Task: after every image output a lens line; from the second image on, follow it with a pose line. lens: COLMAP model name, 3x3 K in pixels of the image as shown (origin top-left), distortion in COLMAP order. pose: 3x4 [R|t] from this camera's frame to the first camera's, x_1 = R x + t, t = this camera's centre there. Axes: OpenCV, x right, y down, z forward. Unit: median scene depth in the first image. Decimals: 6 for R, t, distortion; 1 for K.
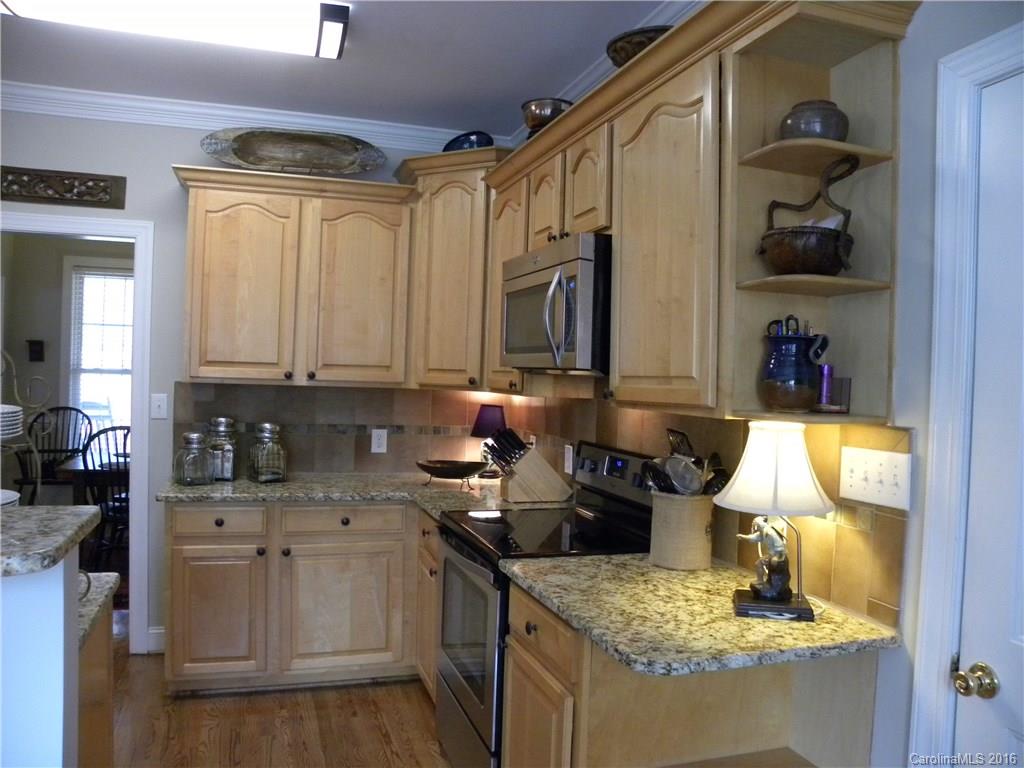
lens RADIAL K [[781.8, 0, 511.8], [0, 781.8, 380.0], [0, 0, 1]] dist [-0.101146, 0.007553]
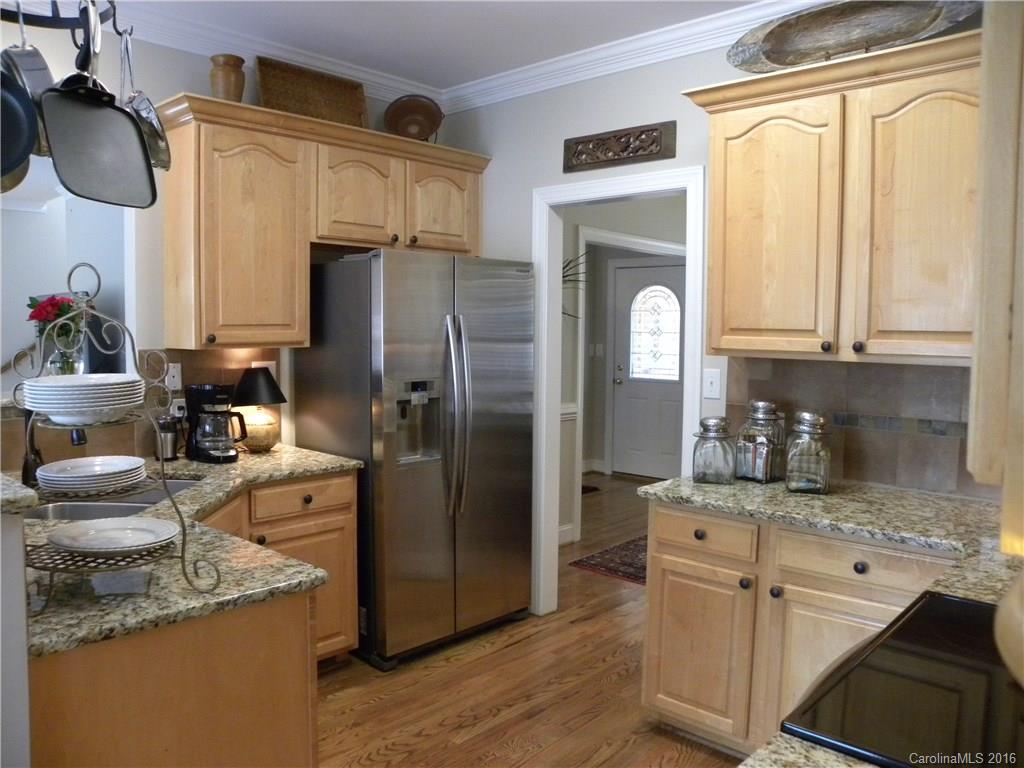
lens RADIAL K [[781.8, 0, 513.0], [0, 781.8, 388.1], [0, 0, 1]] dist [-0.101146, 0.007553]
pose [[0.504705, 0.040045, -0.862362, 0.176553], [-0.005288, 0.999048, 0.043297, 0.002833], [0.863275, -0.017292, 0.504437, 0.392609]]
